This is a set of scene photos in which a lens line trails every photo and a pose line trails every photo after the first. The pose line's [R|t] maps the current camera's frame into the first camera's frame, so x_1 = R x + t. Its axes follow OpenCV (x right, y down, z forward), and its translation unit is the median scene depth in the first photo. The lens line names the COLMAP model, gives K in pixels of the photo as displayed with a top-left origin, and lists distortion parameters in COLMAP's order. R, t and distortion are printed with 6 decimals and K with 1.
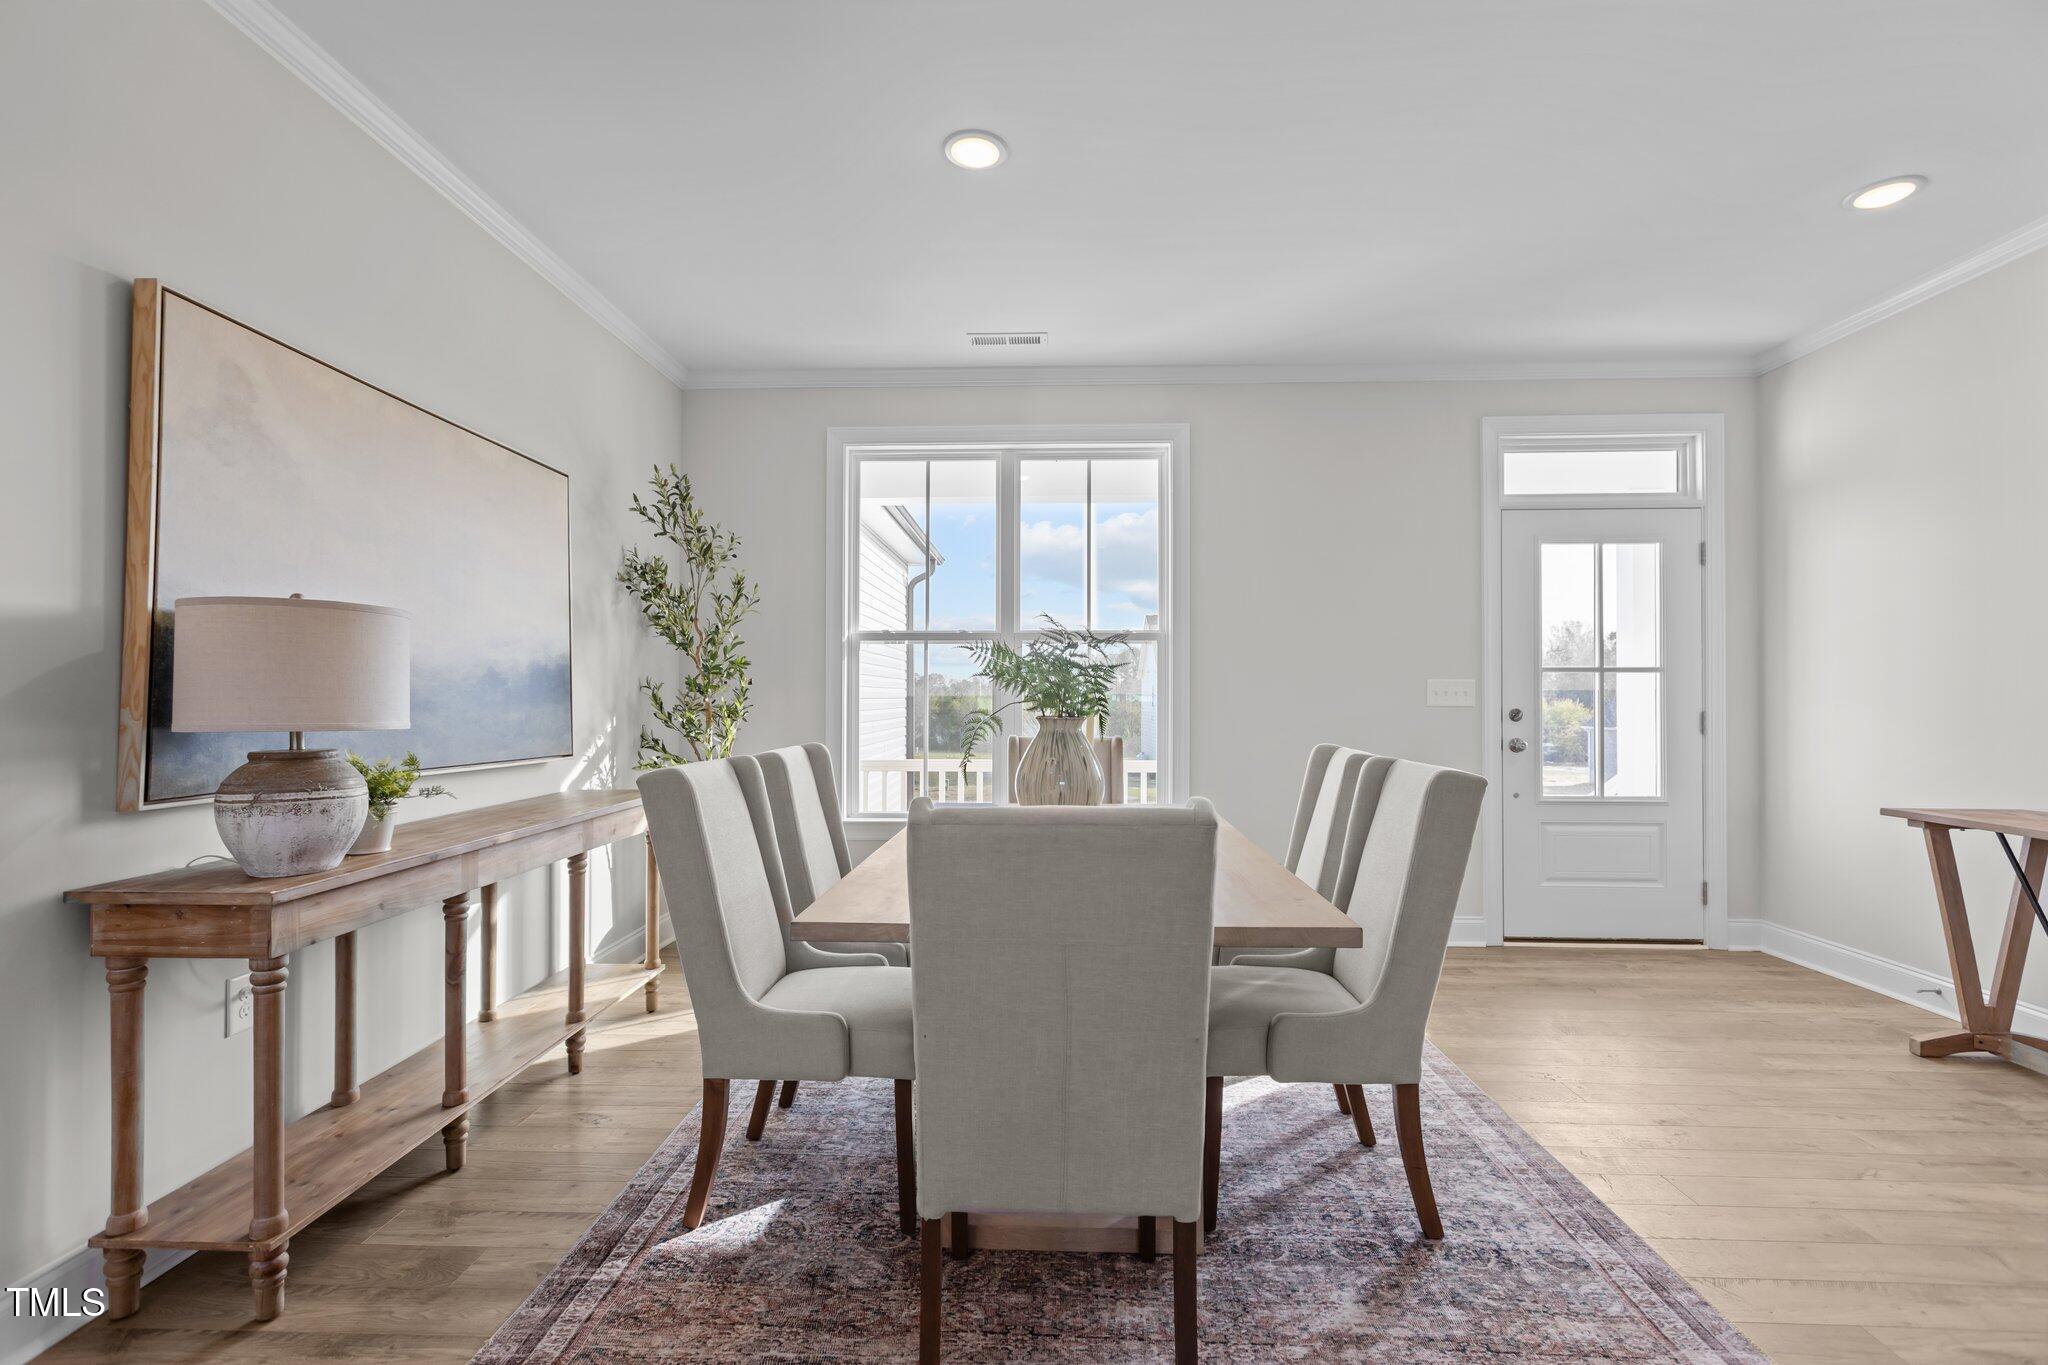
lens RADIAL K [[916.3, 0, 1024.7], [0, 916.3, 682.8], [0, 0, 1]] dist [0.004712, 0.000431]
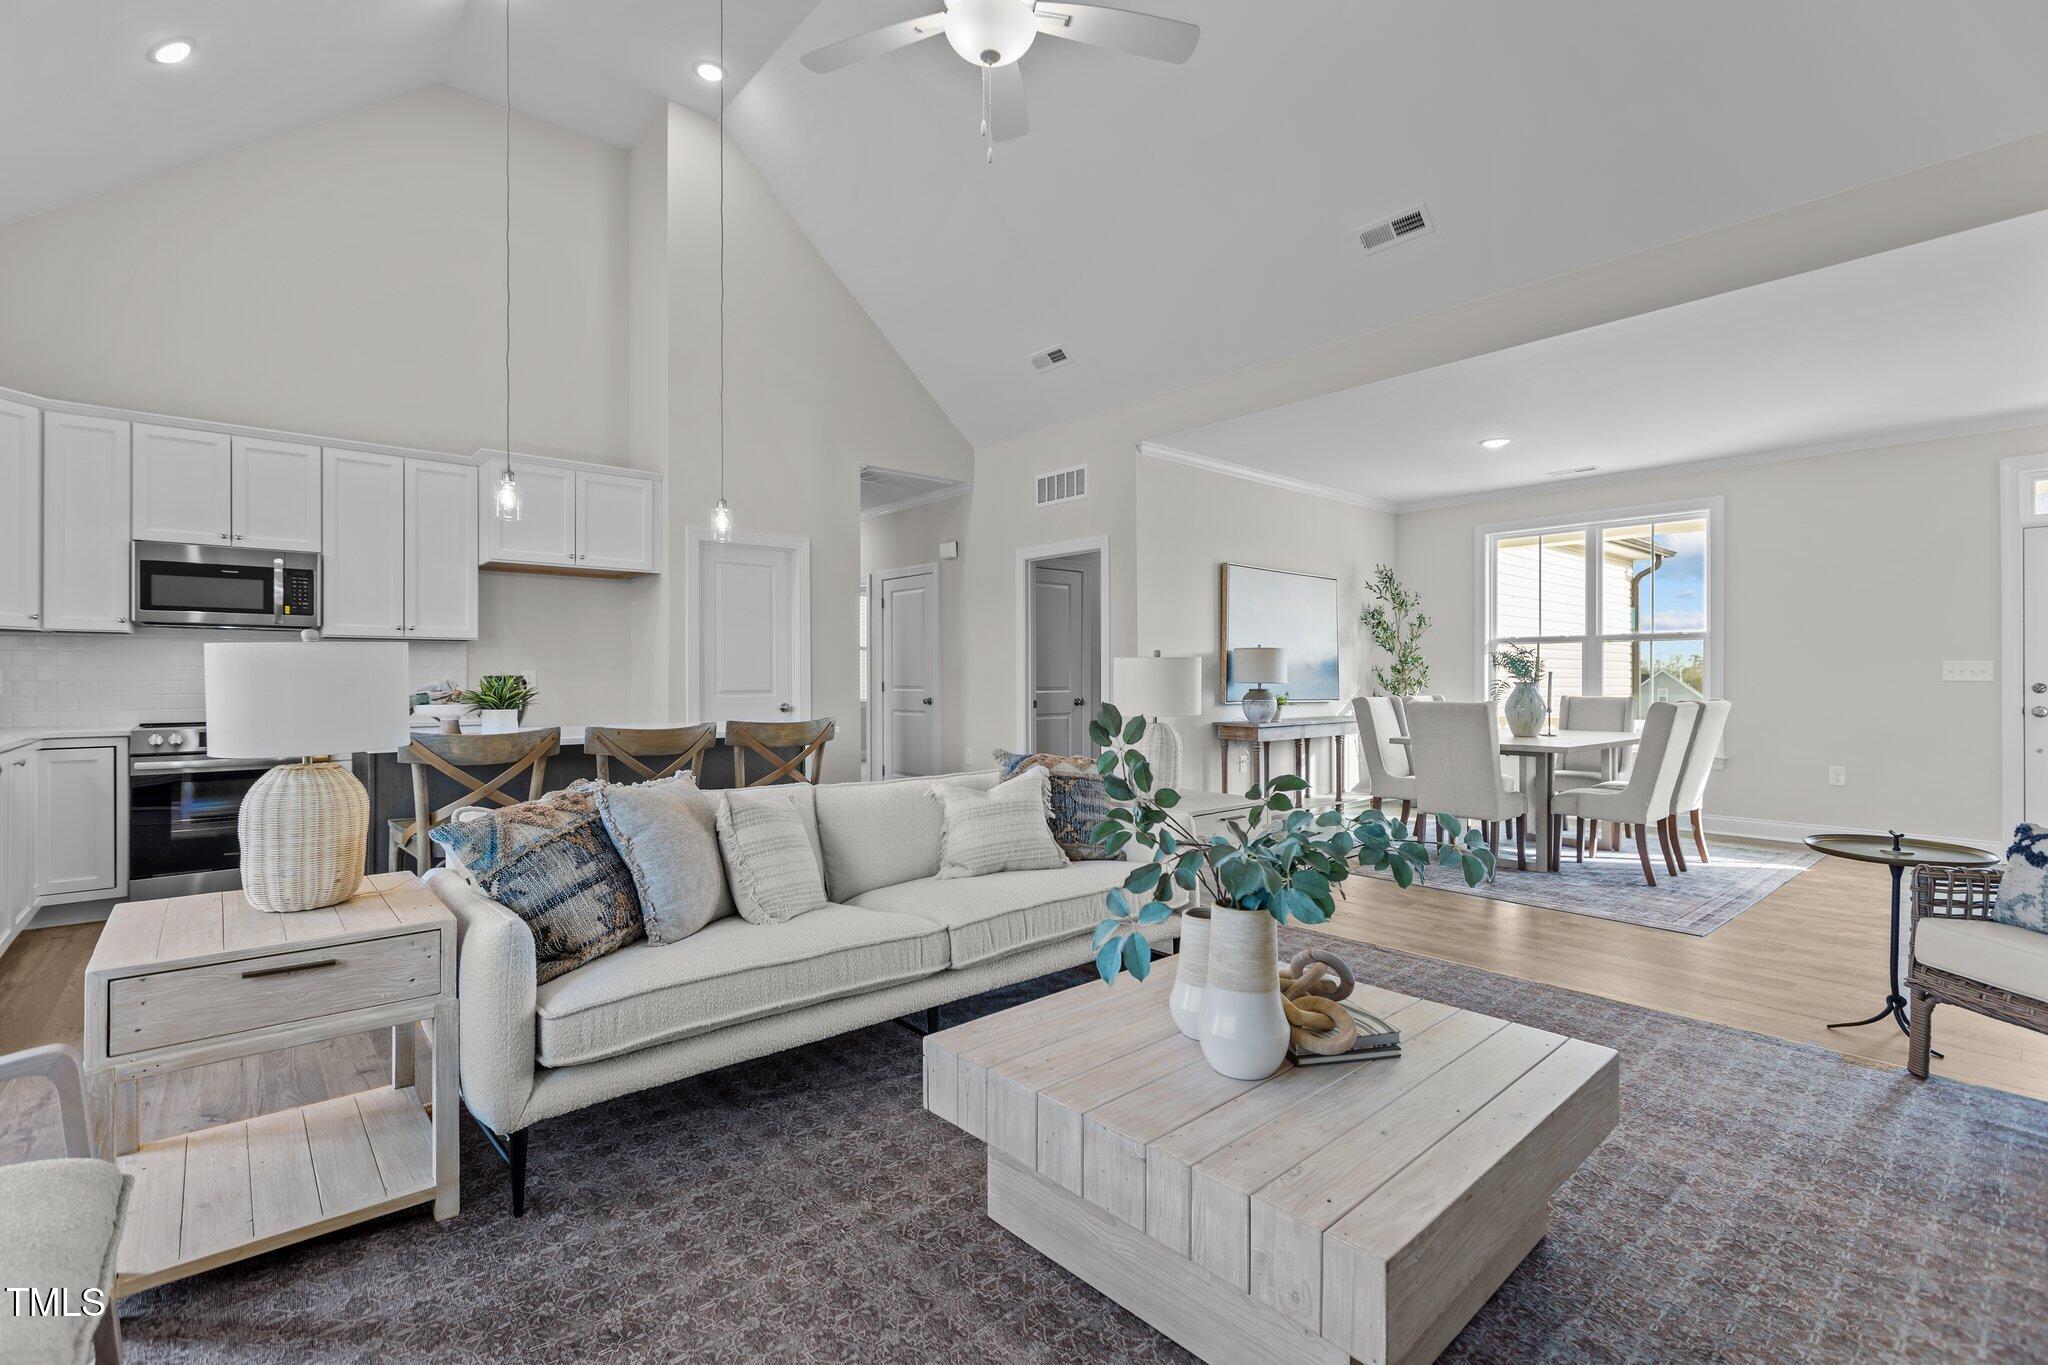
lens RADIAL K [[916.3, 0, 1020.1], [0, 916.3, 682.3], [0, 0, 1]] dist [0.004712, 0.000431]
pose [[0.681595, 0.003438, -0.731722, 0.614789], [0.010699, 0.999835, 0.014663, -0.008093], [0.731652, -0.017823, 0.681446, -1.099889]]
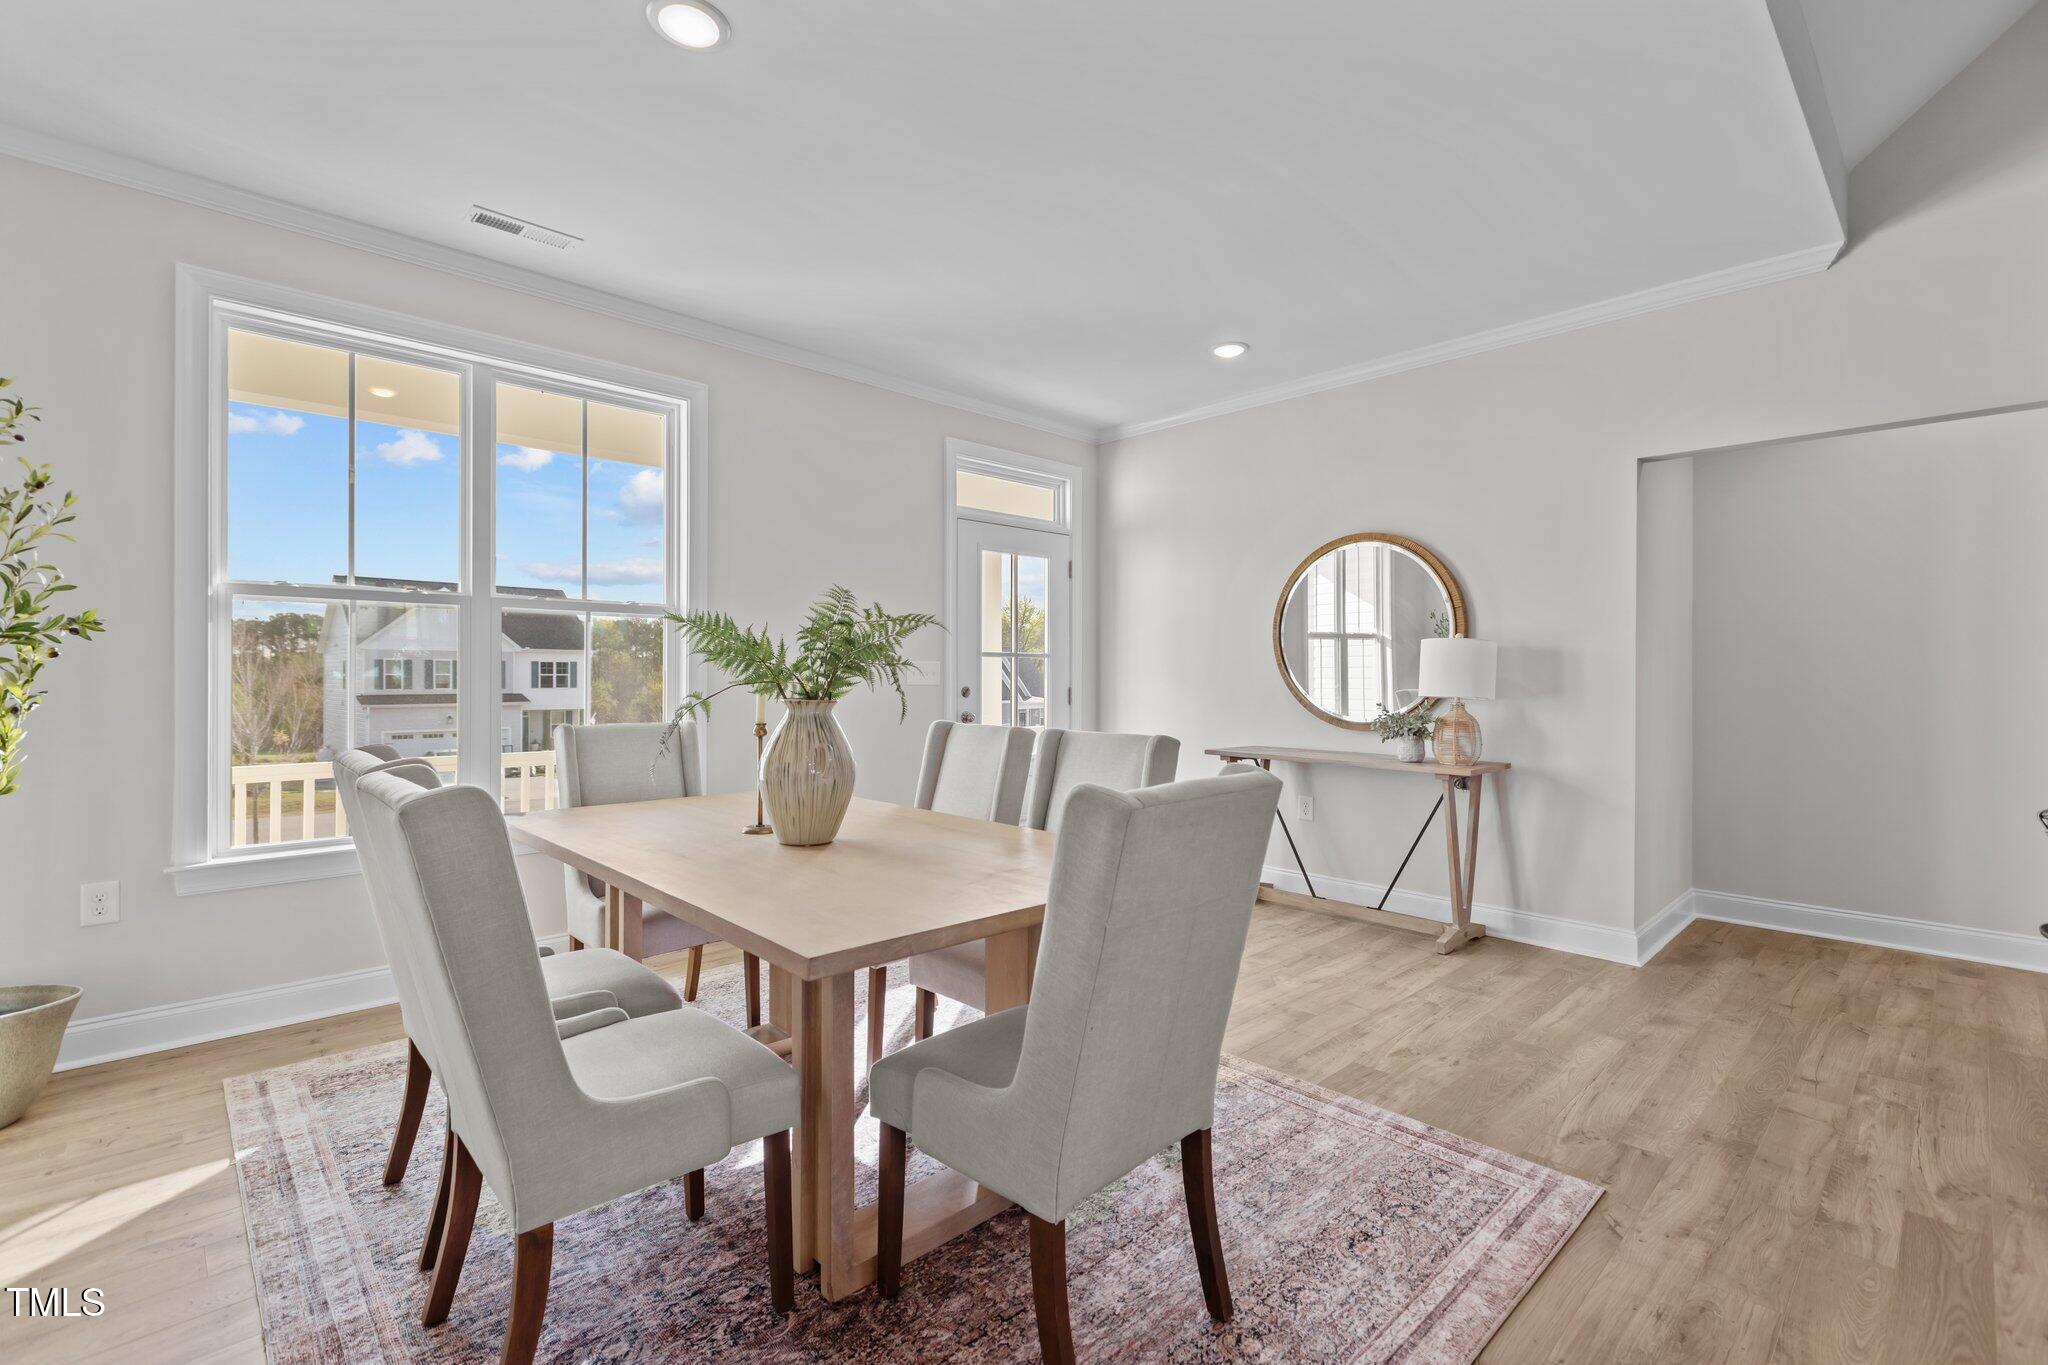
lens RADIAL K [[916.3, 0, 1018.4], [0, 916.3, 671.4], [0, 0, 1]] dist [0.004712, 0.000431]
pose [[0.697965, 0.003108, 0.716125, -0.322996], [-0.010702, 0.999924, 0.006091, 0.000740], [-0.716052, -0.011915, 0.697945, 0.142245]]
